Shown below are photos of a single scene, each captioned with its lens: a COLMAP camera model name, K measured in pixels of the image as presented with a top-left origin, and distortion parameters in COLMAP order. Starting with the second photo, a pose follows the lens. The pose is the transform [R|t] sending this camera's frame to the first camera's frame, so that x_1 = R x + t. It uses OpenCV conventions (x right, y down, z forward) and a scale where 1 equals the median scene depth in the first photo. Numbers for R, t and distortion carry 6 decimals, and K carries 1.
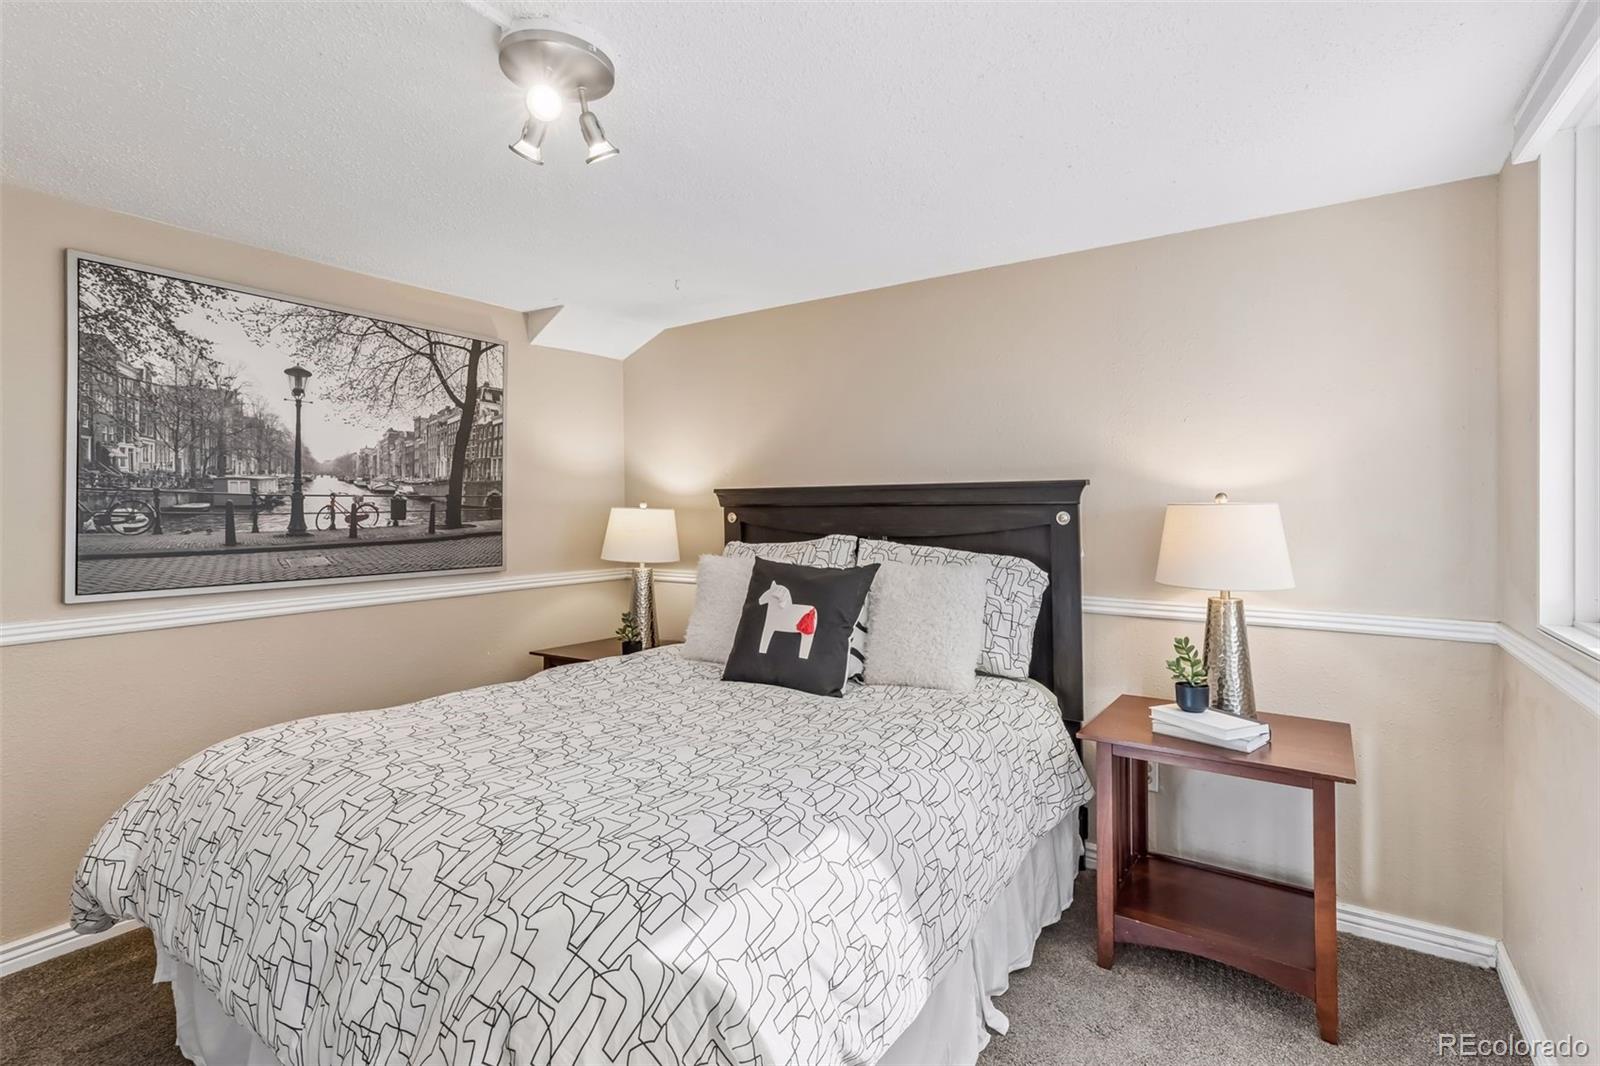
lens RADIAL K [[752.1, 0, 801.2], [0, 752.1, 516.7], [0, 0, 1]] dist [0.001539, 0.000048]
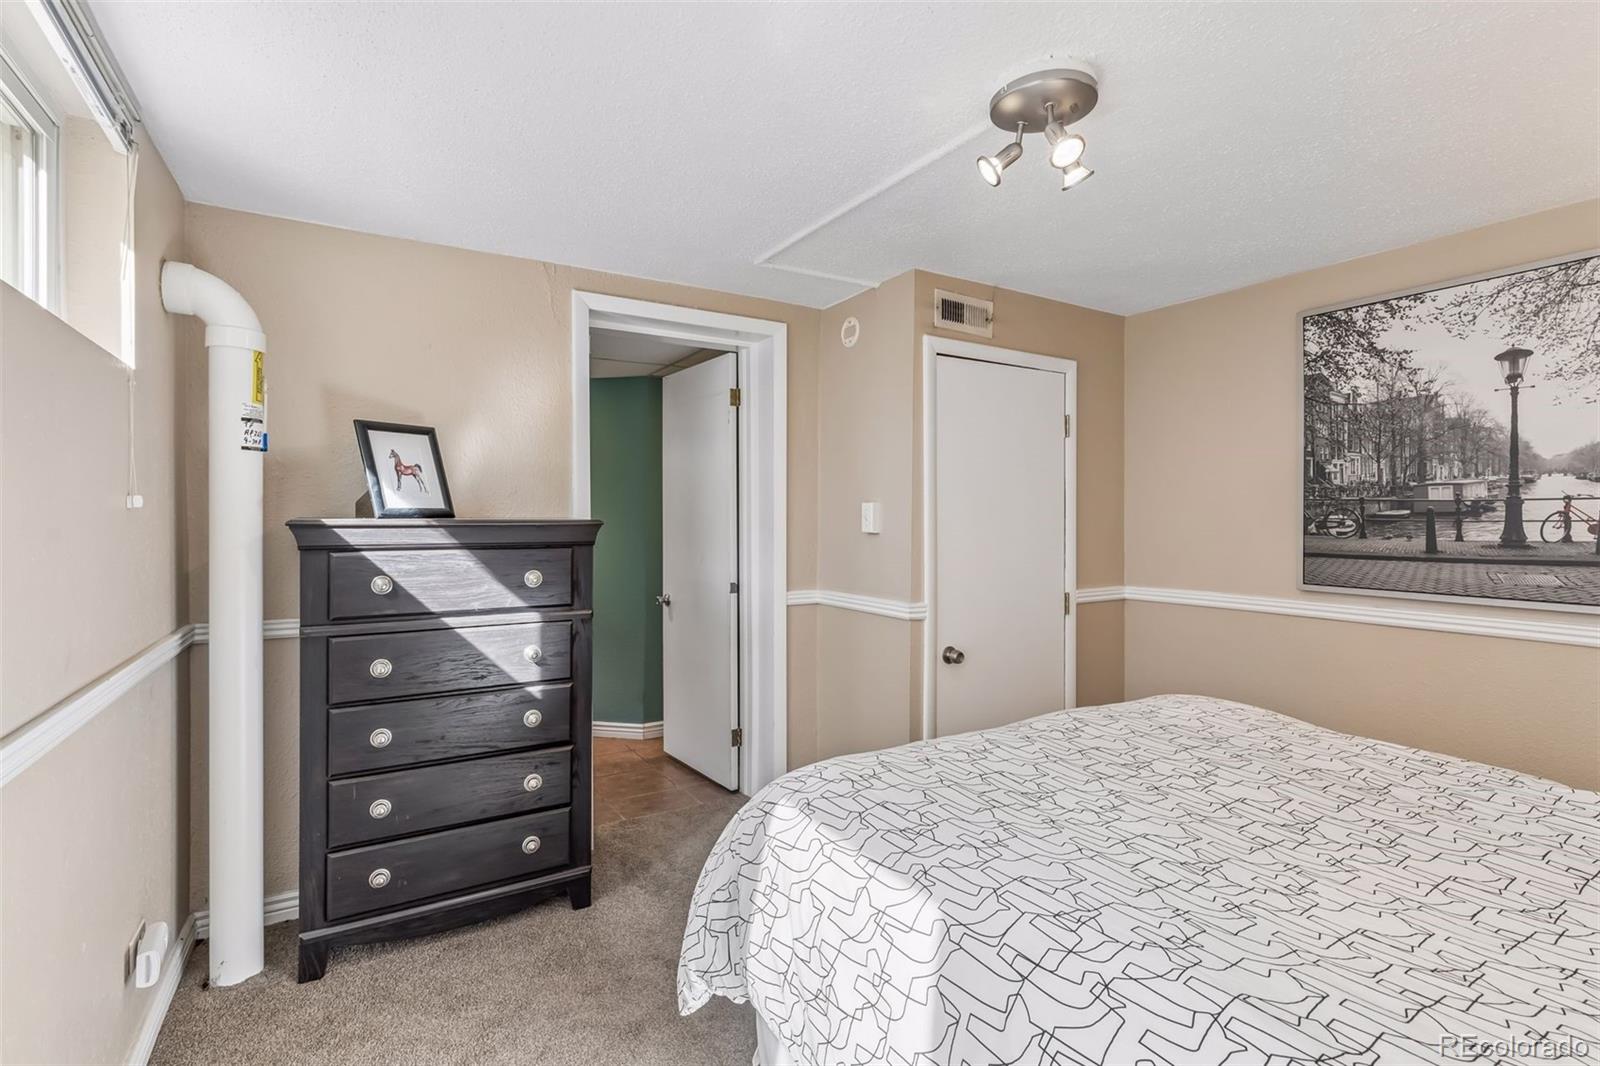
lens RADIAL K [[752.1, 0, 802.5], [0, 752.1, 526.7], [0, 0, 1]] dist [0.001539, 0.000048]
pose [[-0.435710, 0.010370, -0.900027, 0.488438], [-0.012006, 0.999778, 0.017332, -0.003437], [0.900007, 0.018357, -0.435489, 0.712669]]
